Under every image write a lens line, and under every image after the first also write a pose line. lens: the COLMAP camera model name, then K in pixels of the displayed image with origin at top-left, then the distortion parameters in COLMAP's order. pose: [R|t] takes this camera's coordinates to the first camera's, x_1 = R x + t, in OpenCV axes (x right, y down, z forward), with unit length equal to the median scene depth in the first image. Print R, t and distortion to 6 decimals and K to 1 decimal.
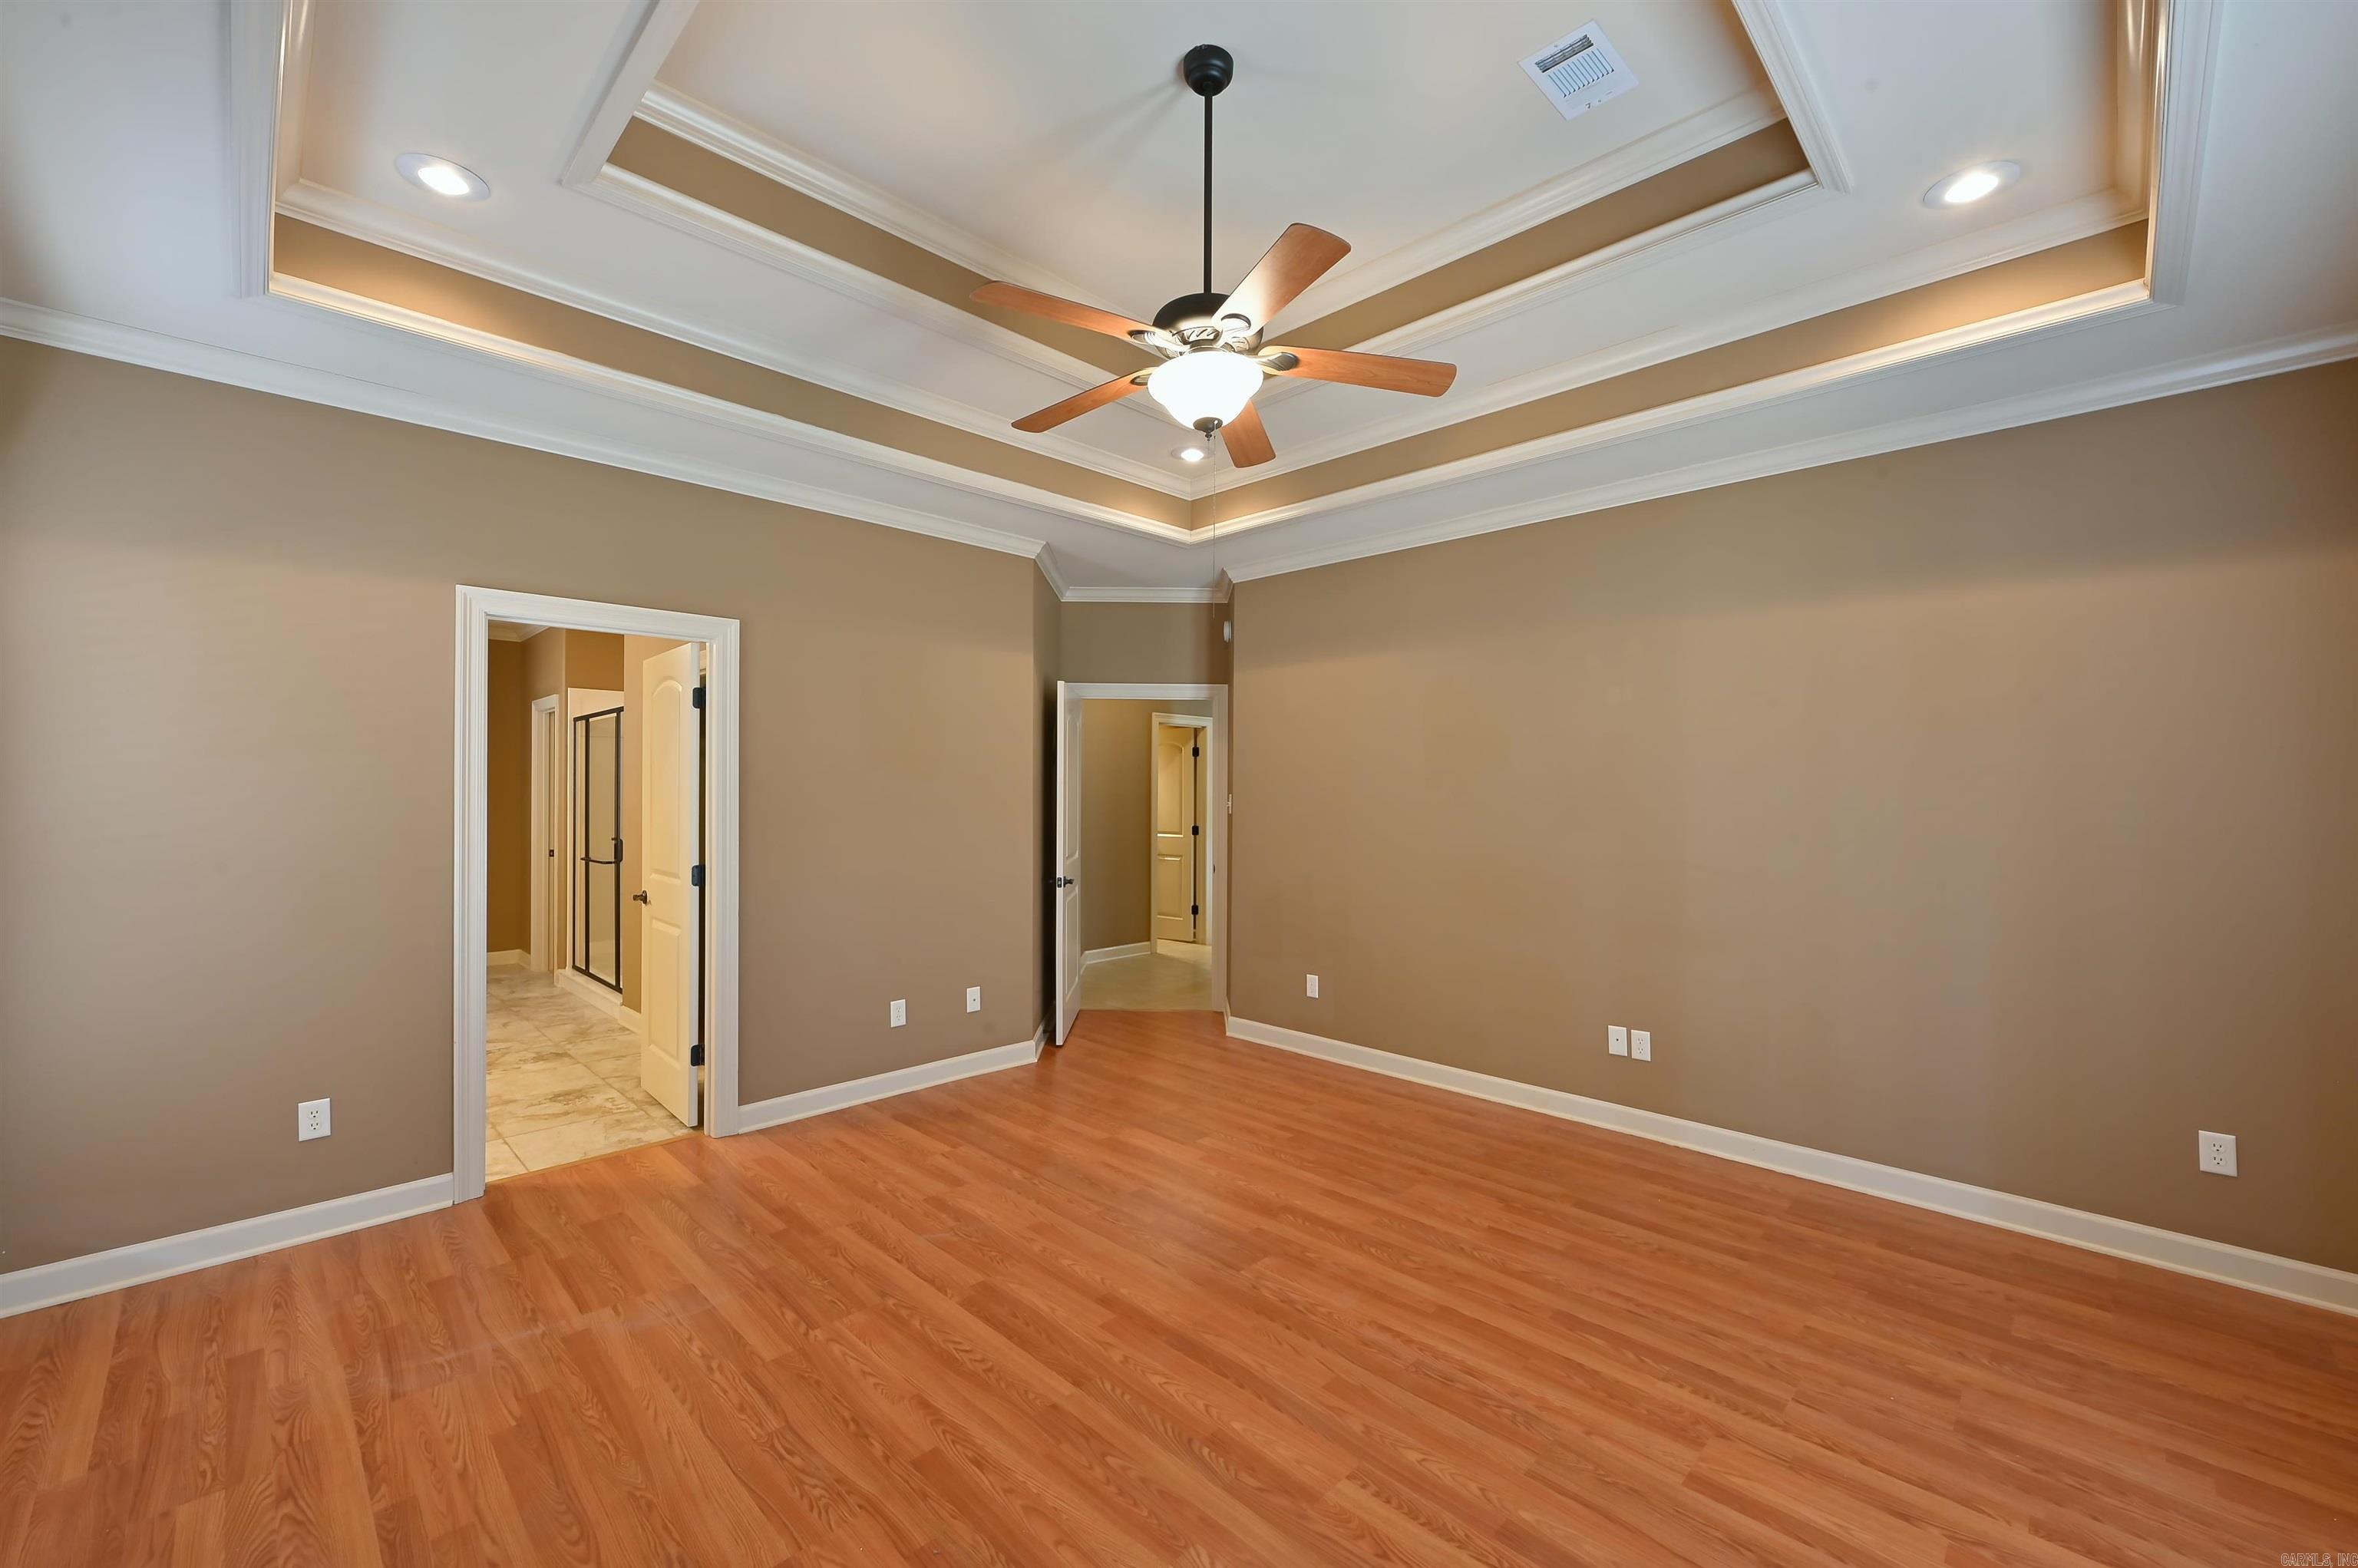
lens RADIAL K [[961.6, 0, 1203.5], [0, 961.6, 787.0], [0, 0, 1]] dist [0.001399, 0.001406]
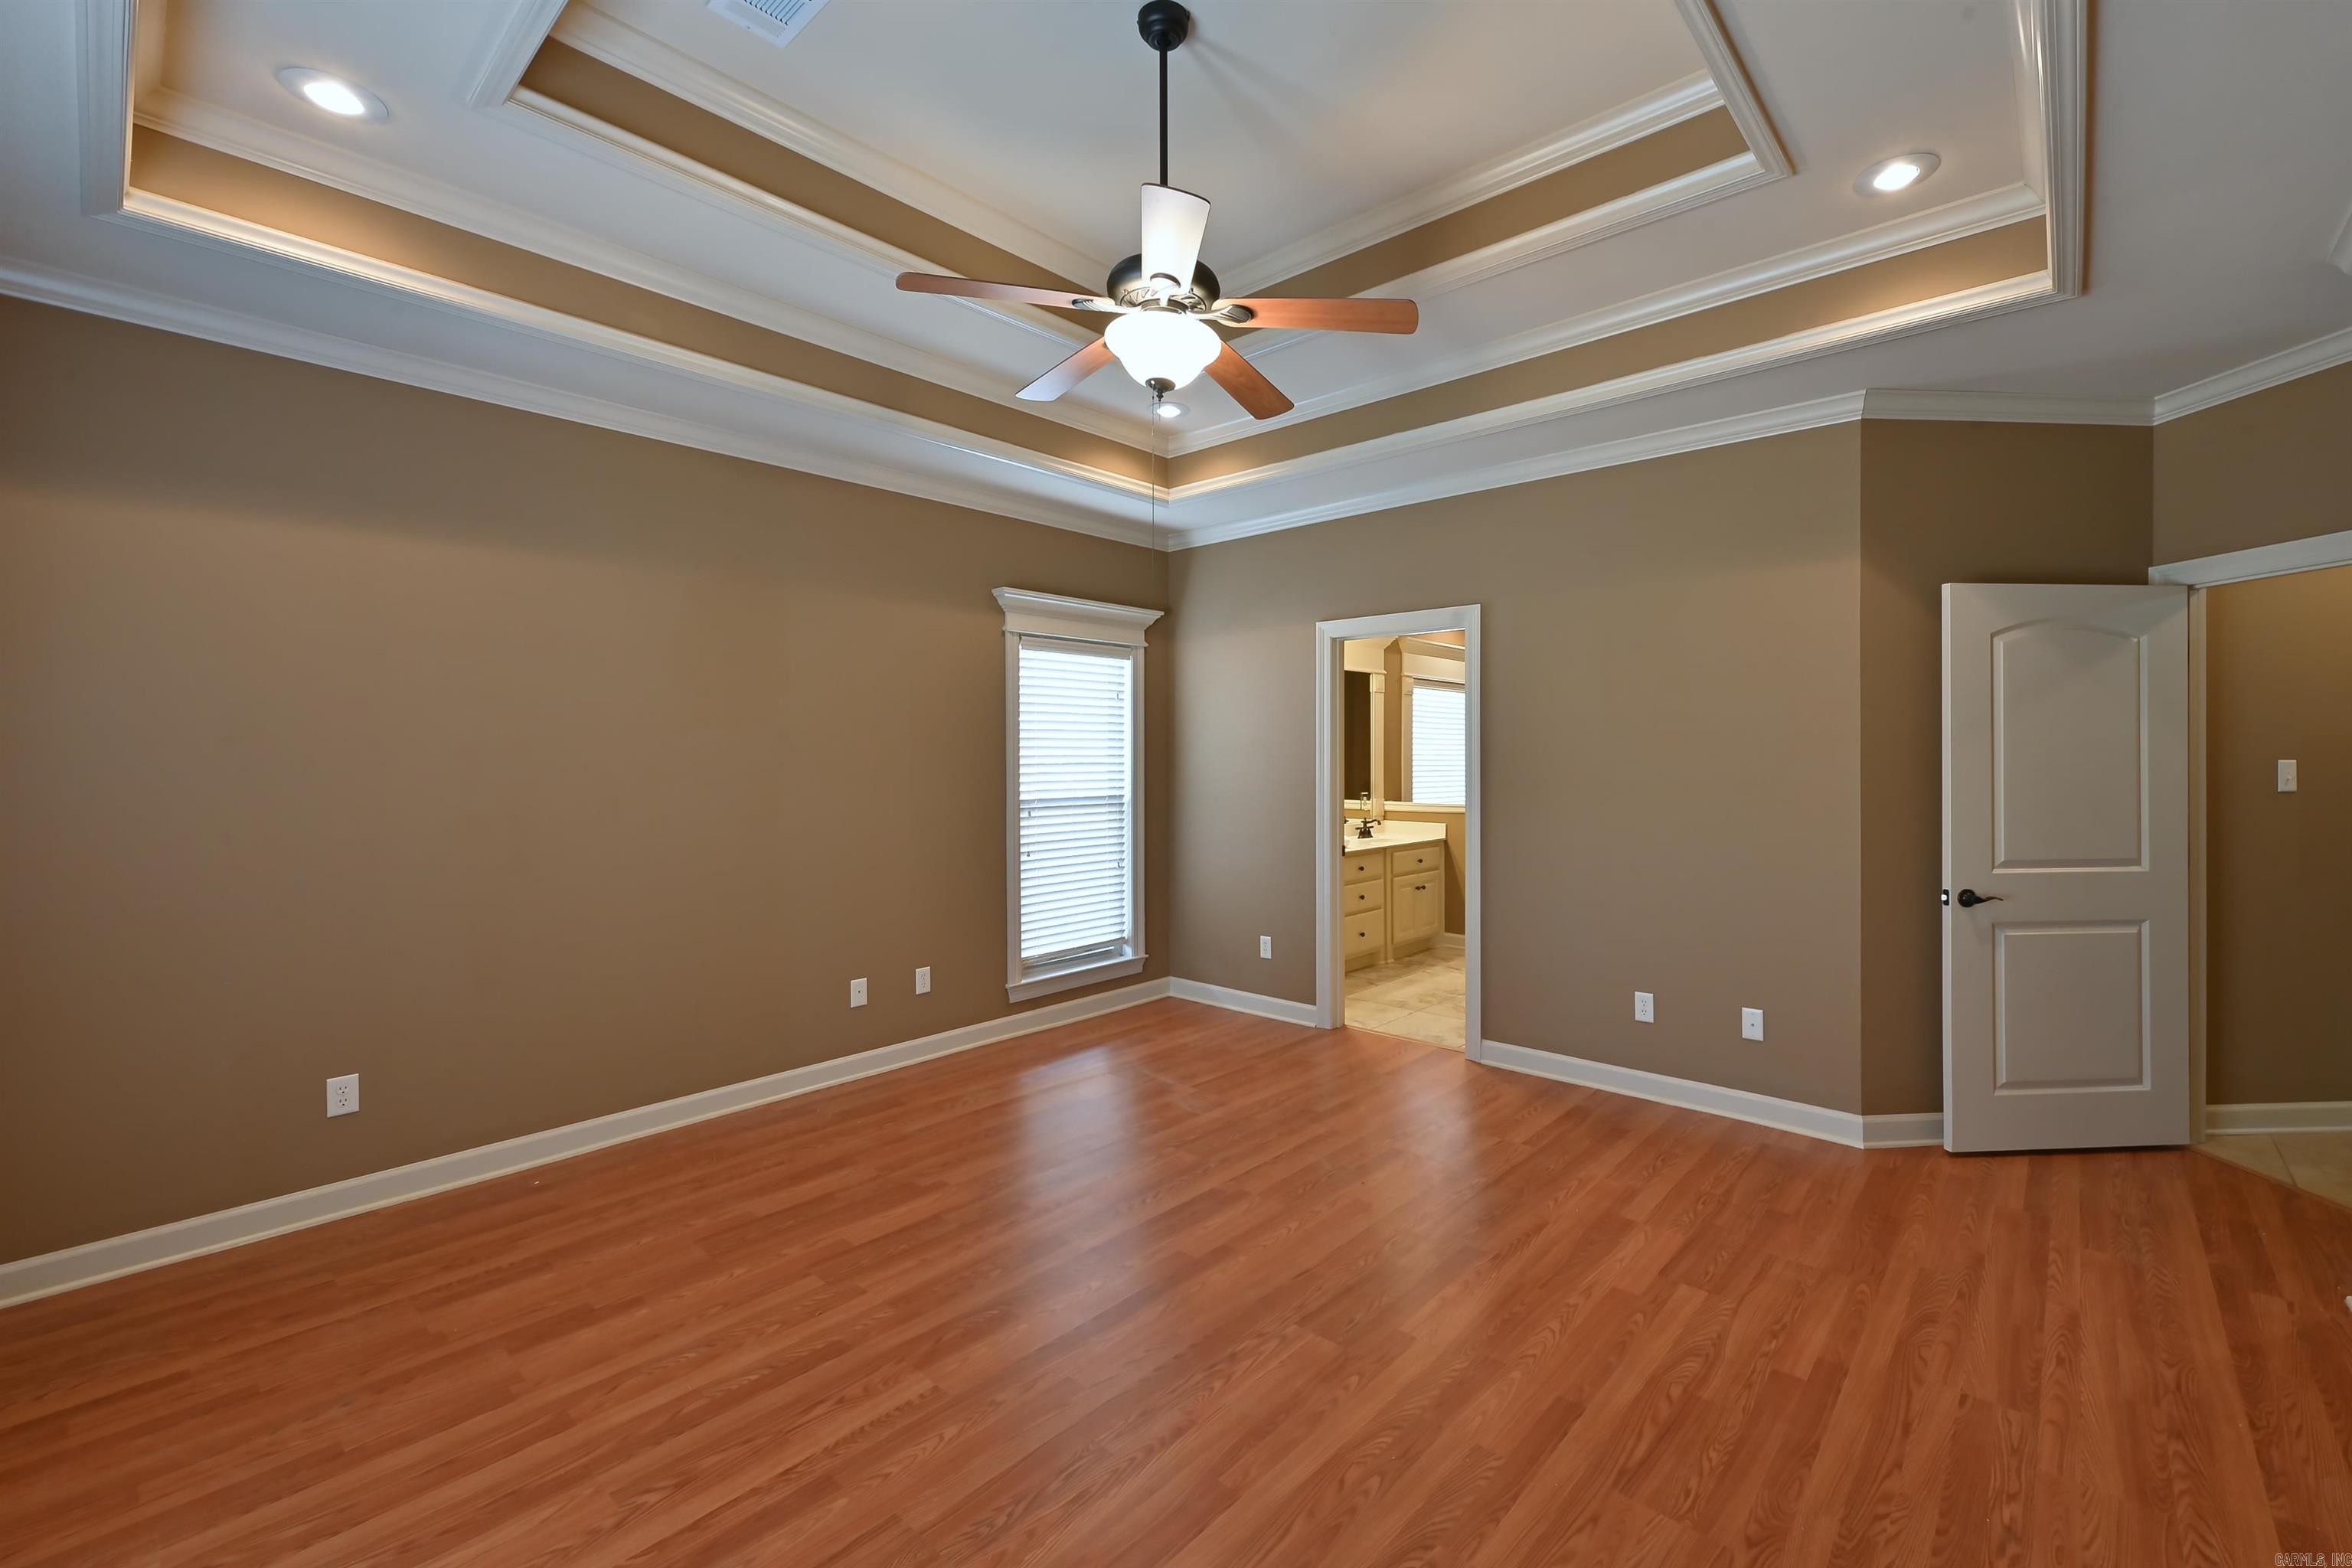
lens RADIAL K [[966.1, 0, 1195.8], [0, 966.1, 773.3], [0, 0, 1]] dist [0.001036, 0.000942]
pose [[0.043946, 0.014720, -0.998925, 0.871587], [0.005934, 0.999870, 0.014995, 0.007301], [0.999016, -0.006586, 0.043853, 0.876706]]
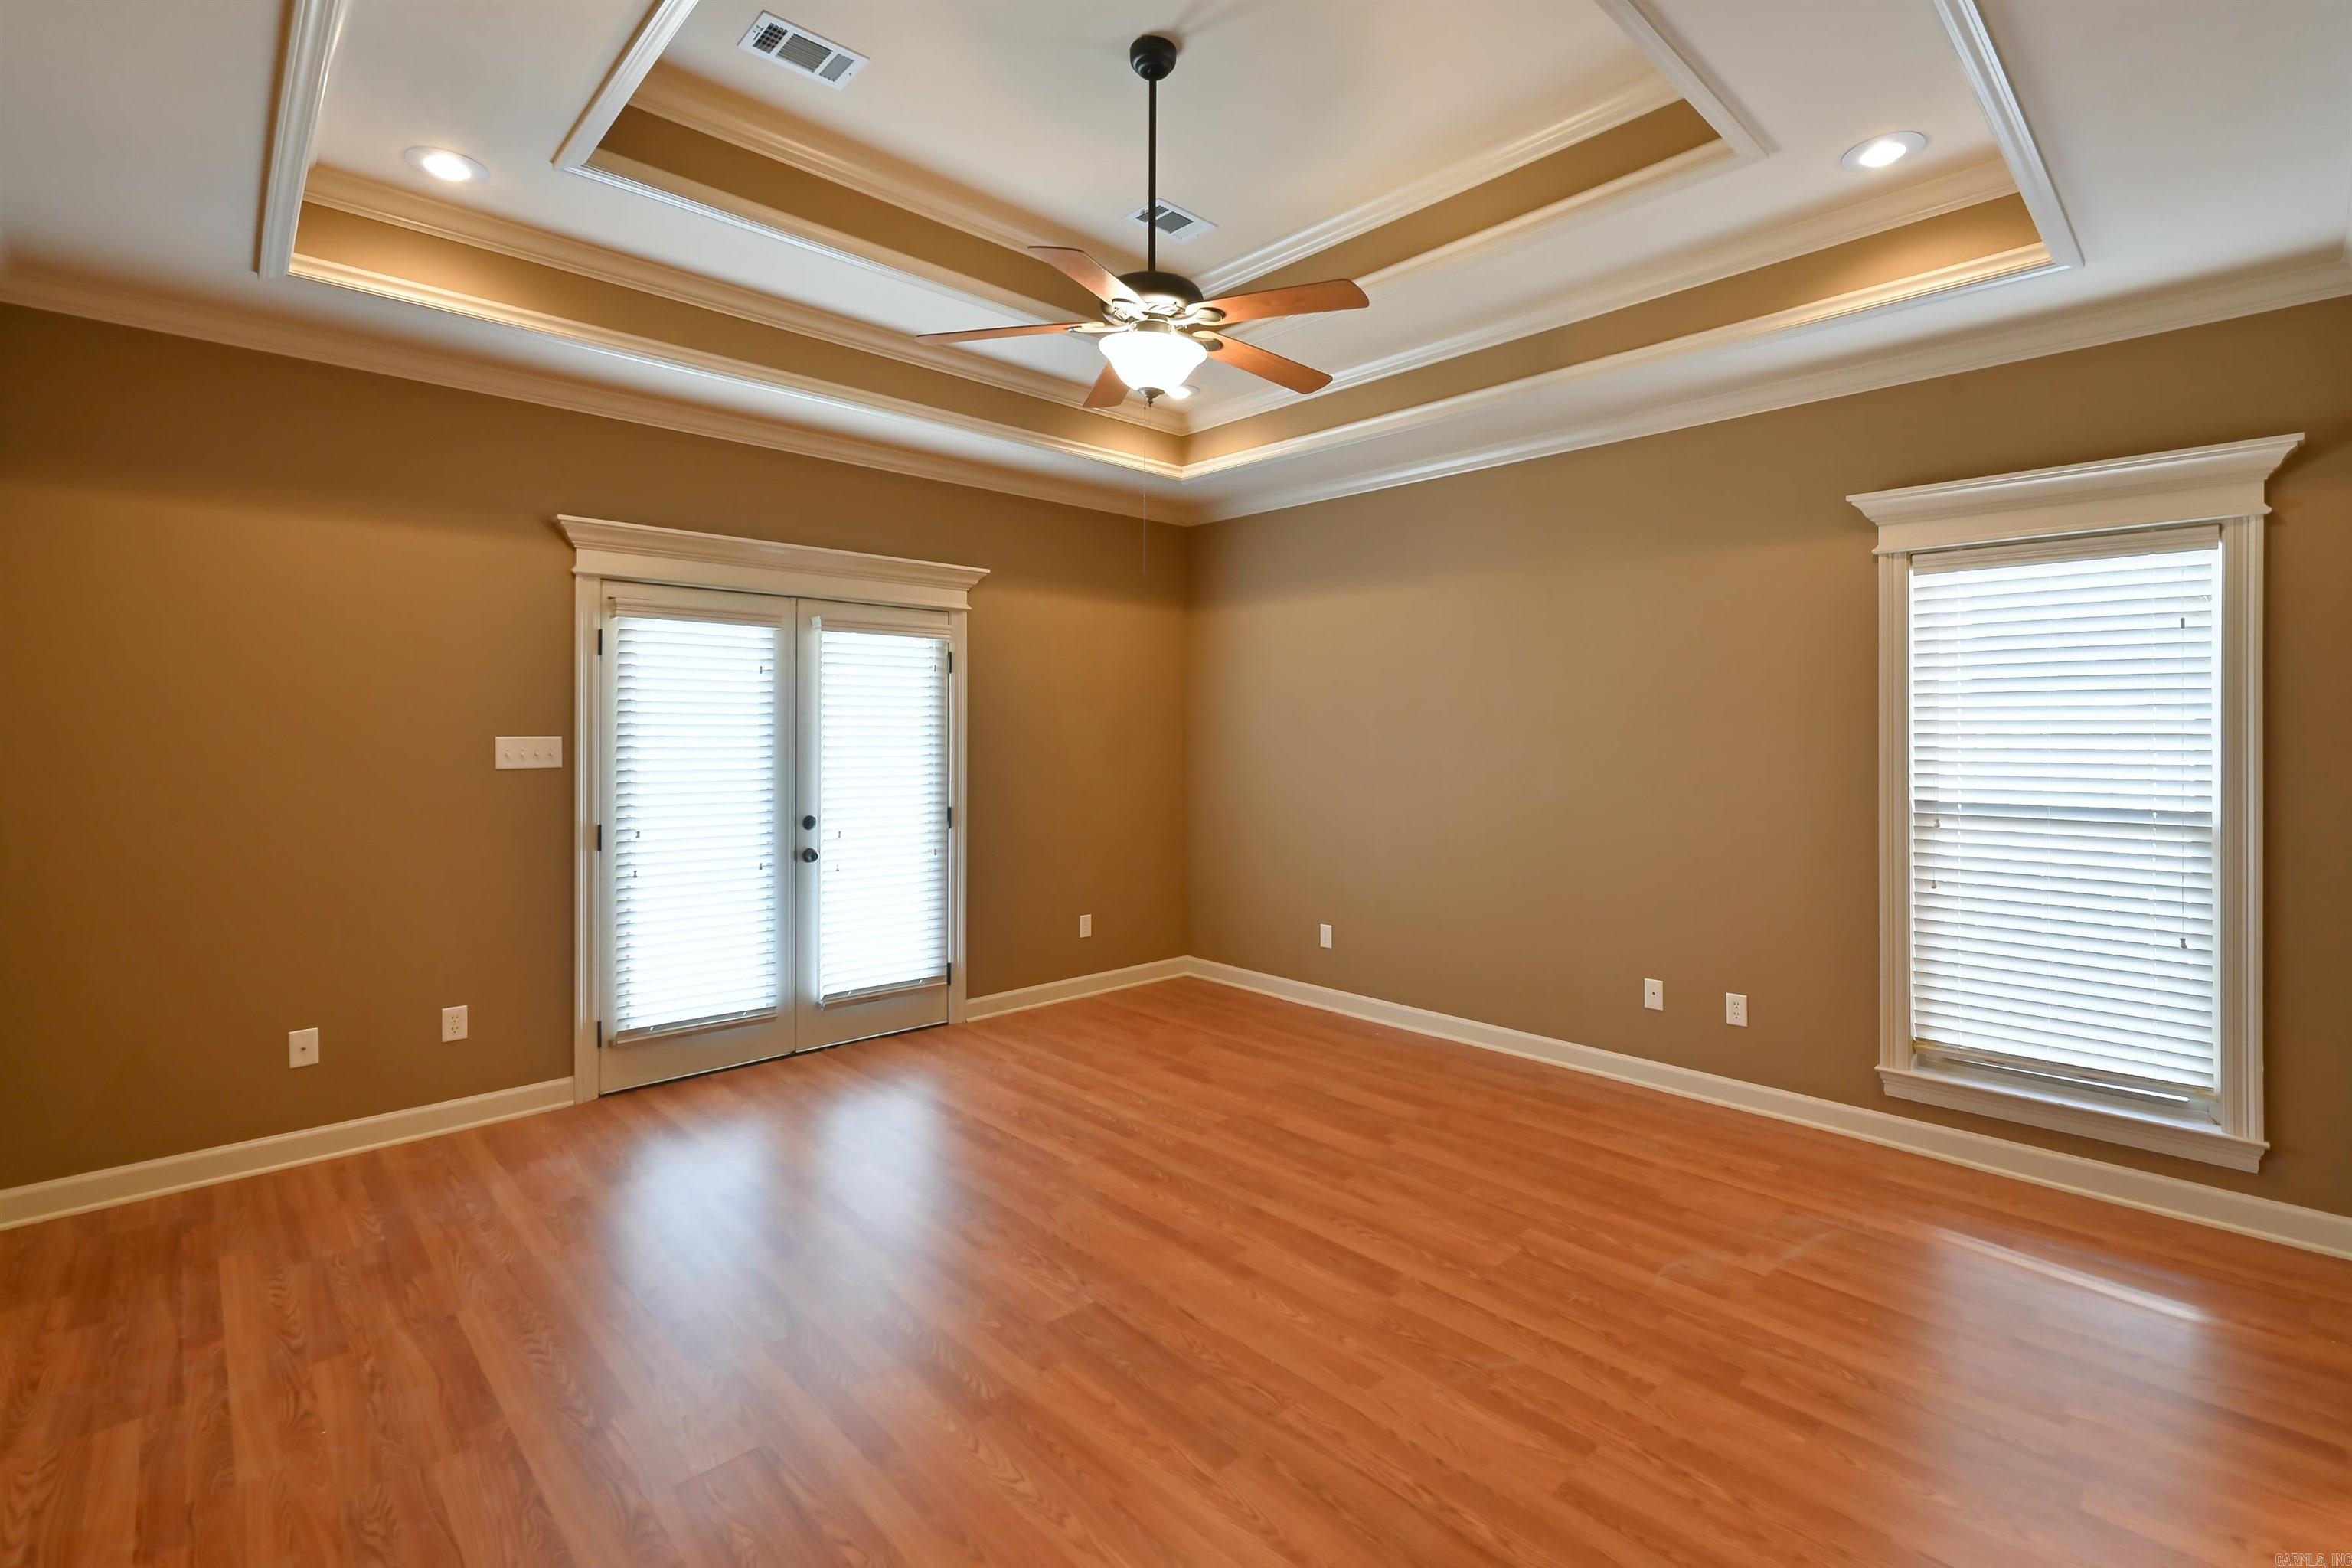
lens RADIAL K [[1050.9, 0, 1265.2], [0, 1050.9, 758.5], [0, 0, 1]] dist [-0.001232, 0.000986]
pose [[-0.999877, -0.005899, -0.014535, -0.096717], [-0.006191, 0.999779, 0.020095, 0.007914], [0.014413, 0.020183, -0.999692, 1.909716]]
